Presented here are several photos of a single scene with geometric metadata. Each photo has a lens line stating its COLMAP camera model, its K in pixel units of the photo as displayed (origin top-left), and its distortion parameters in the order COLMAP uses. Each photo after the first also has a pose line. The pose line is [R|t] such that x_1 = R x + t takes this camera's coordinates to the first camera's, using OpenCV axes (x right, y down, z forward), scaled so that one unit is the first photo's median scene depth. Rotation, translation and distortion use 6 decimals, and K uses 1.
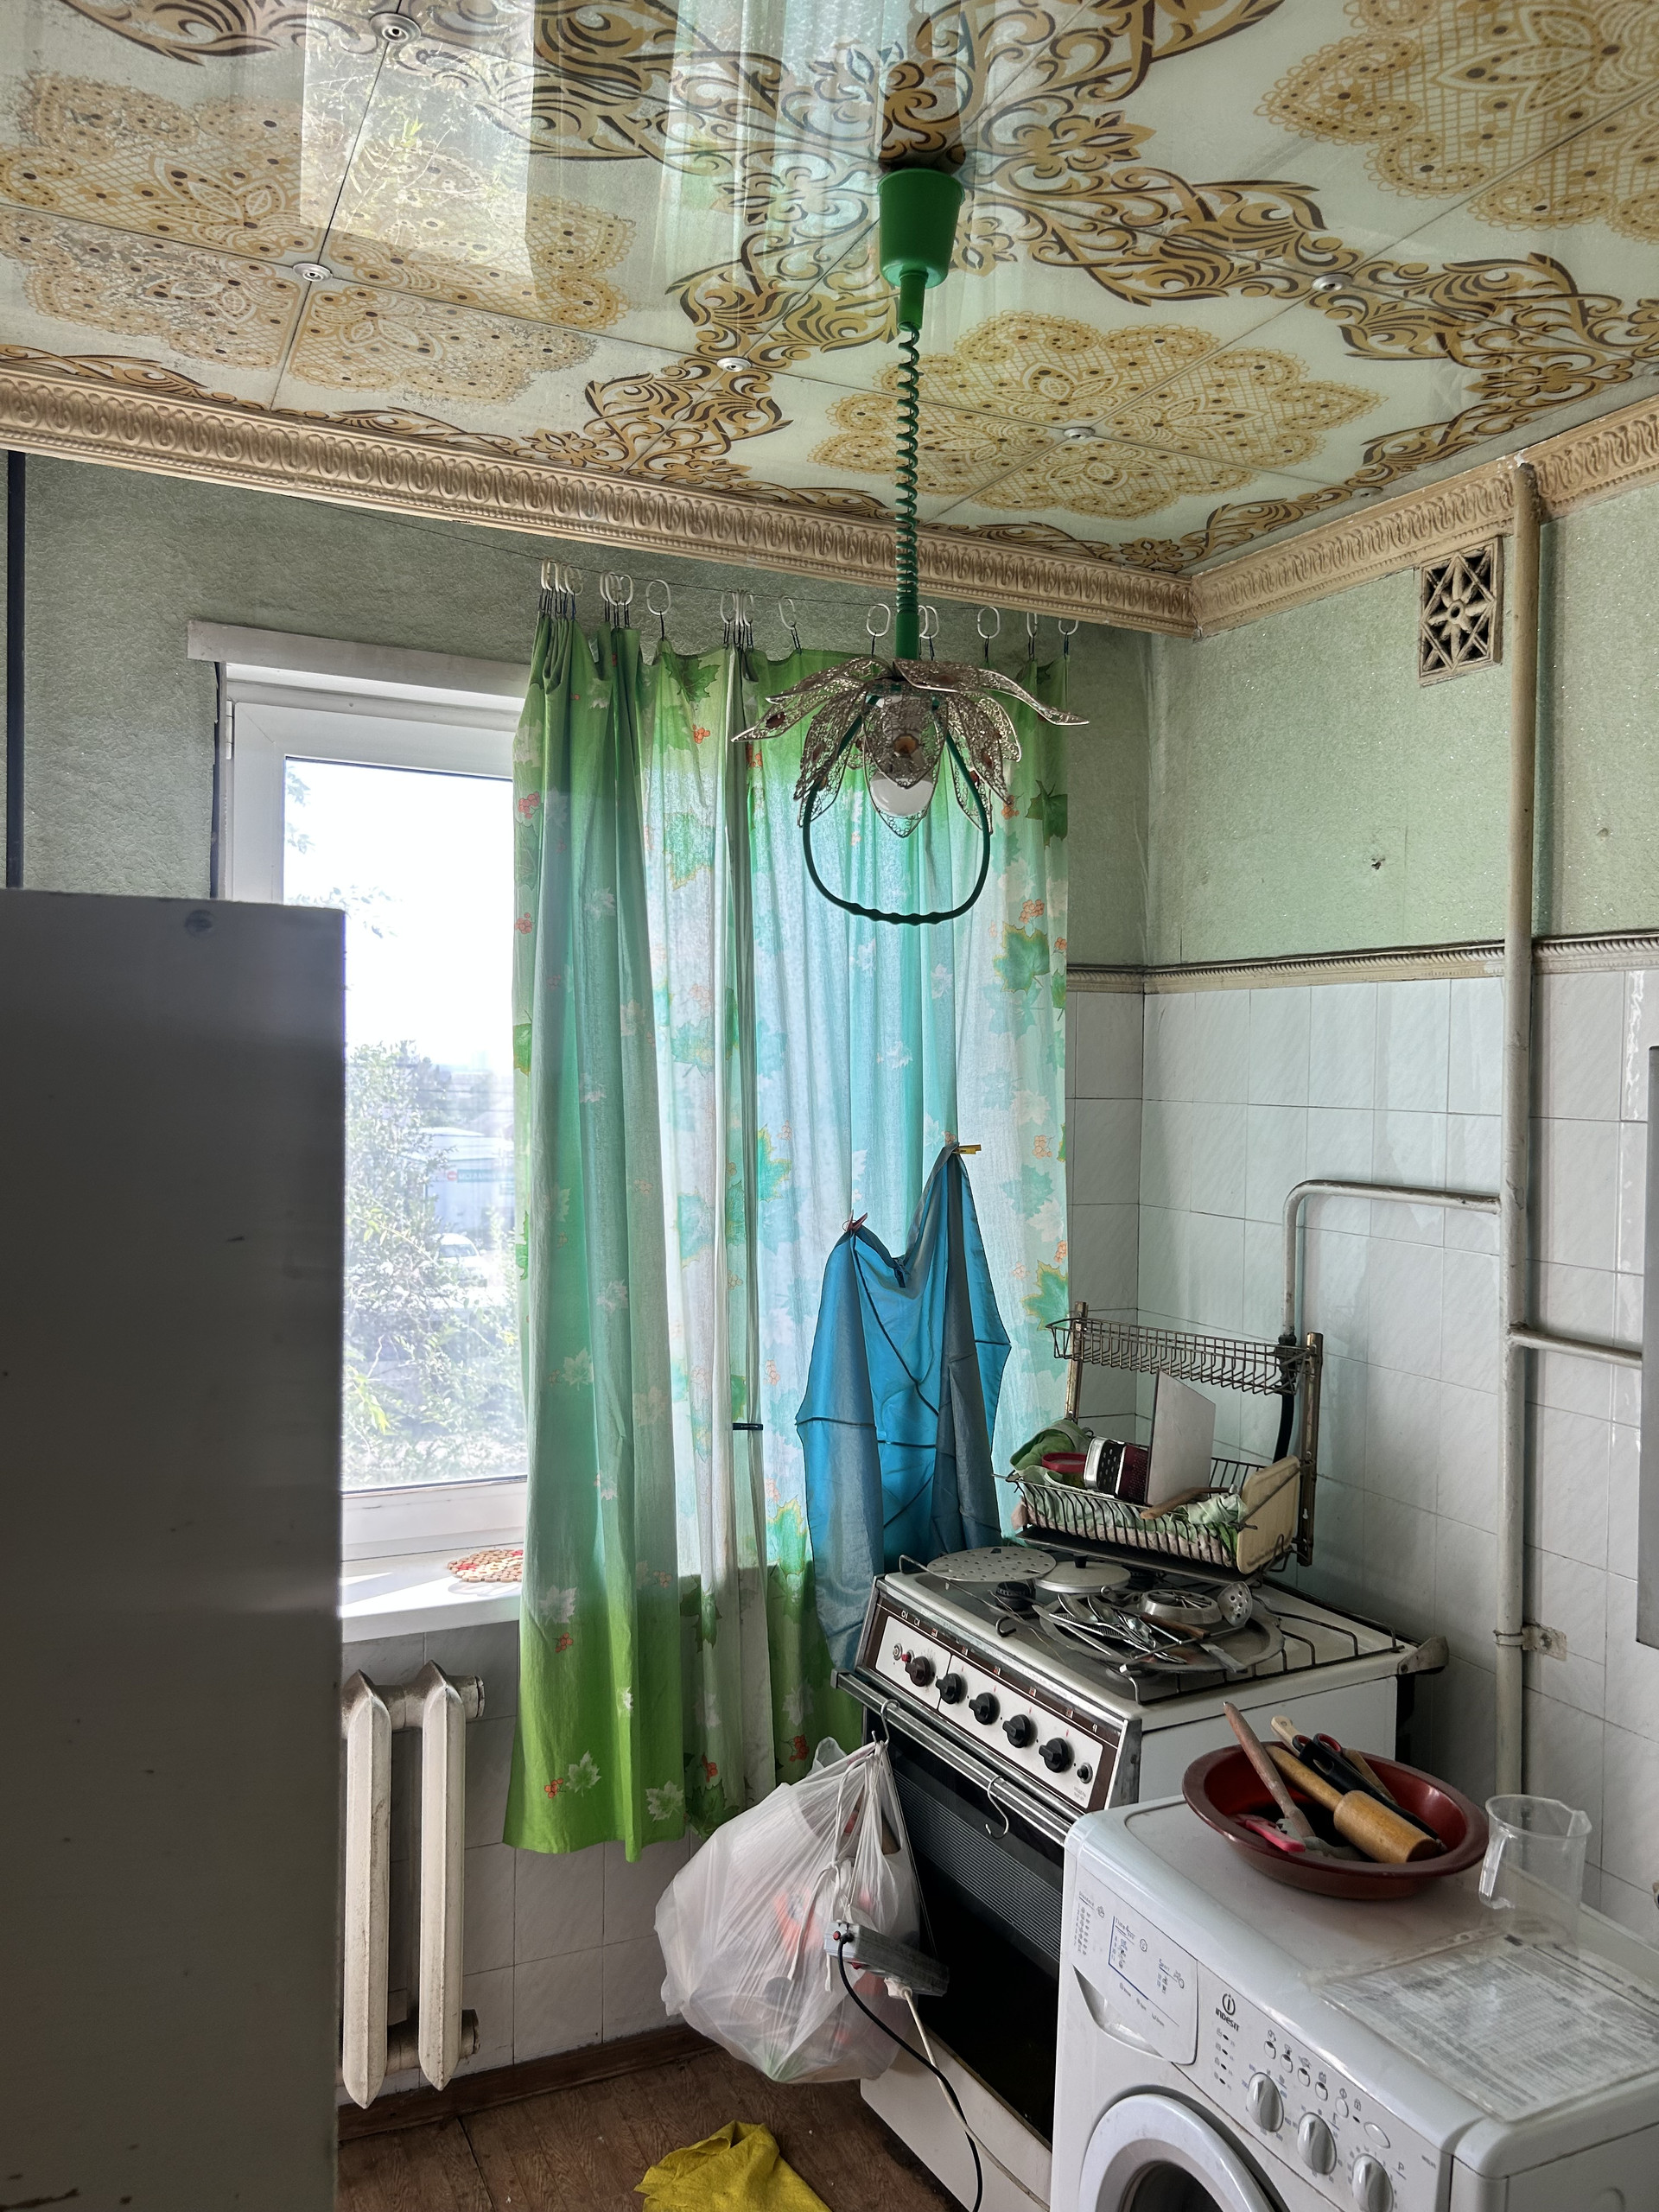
lens RADIAL K [[1675.9, 0, 826.2], [0, 1675.9, 1104.3], [0, 0, 1]] dist [0.055872, -0.067345]
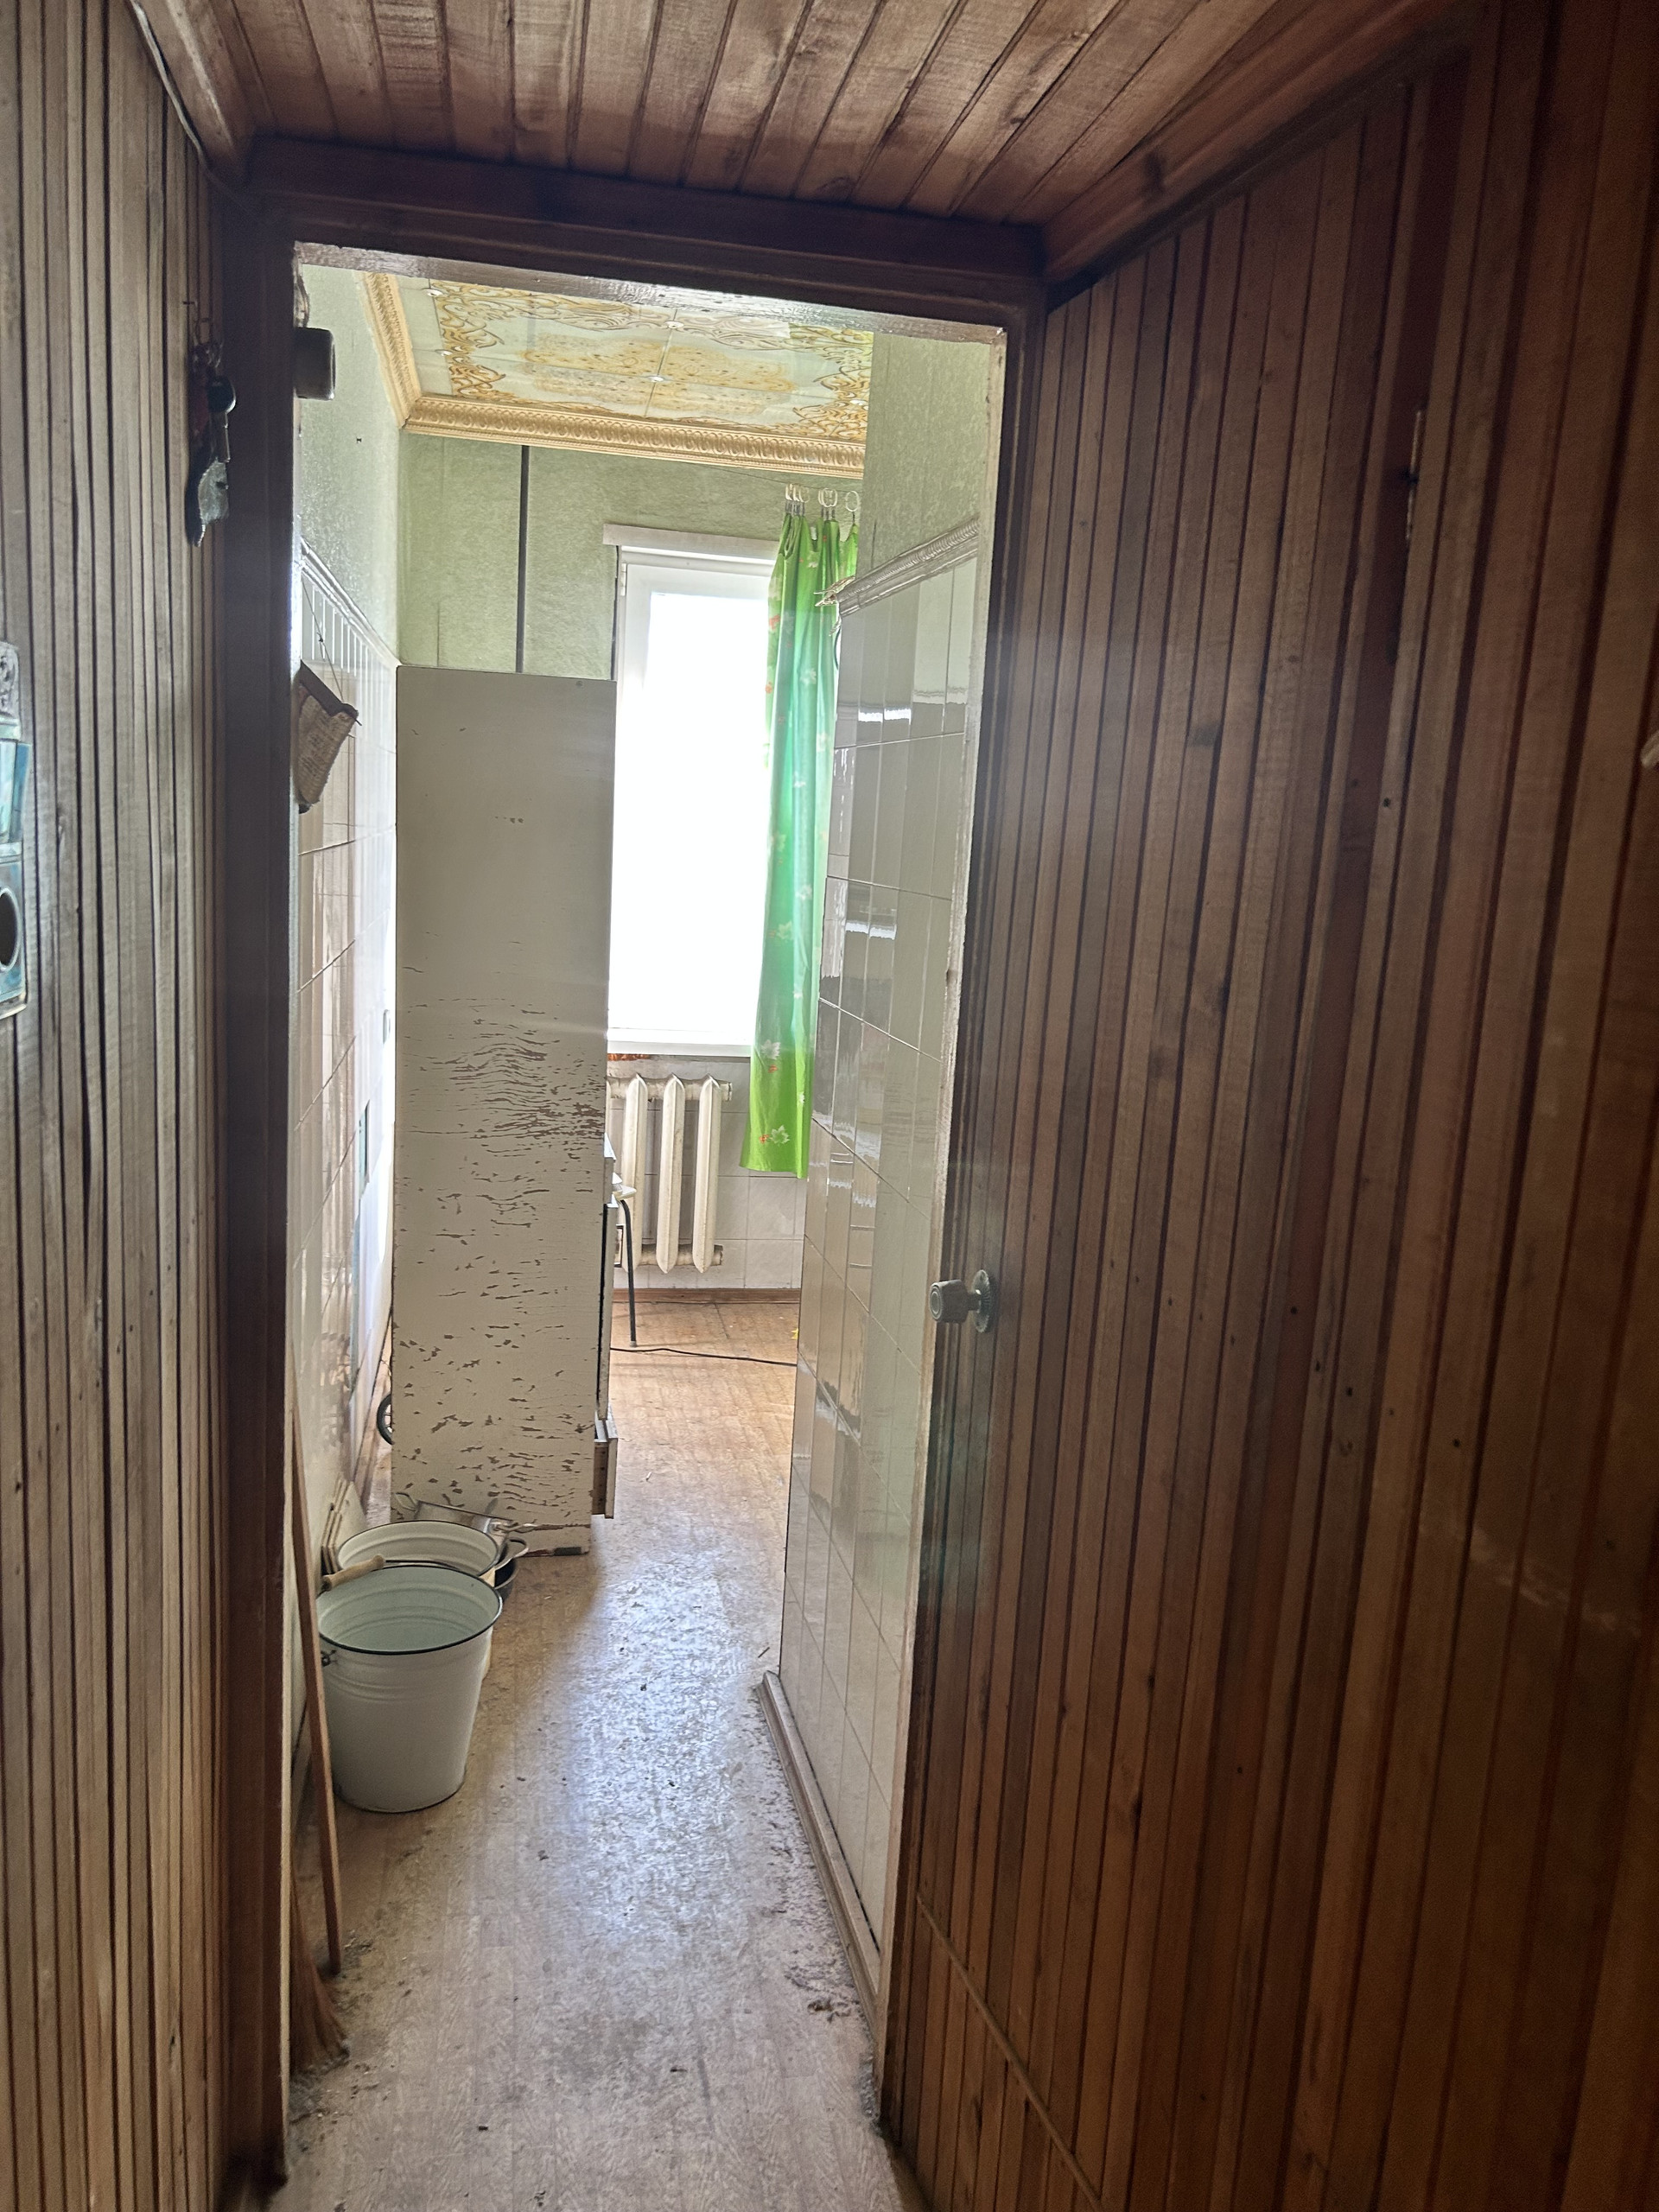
lens RADIAL K [[1675.9, 0, 828.1], [0, 1675.9, 1108.9], [0, 0, 1]] dist [0.055872, -0.067345]
pose [[0.968936, 0.081401, -0.233532, 0.370728], [-0.046923, 0.987637, 0.149571, 0.074075], [0.242820, -0.133967, 0.960776, -0.868558]]
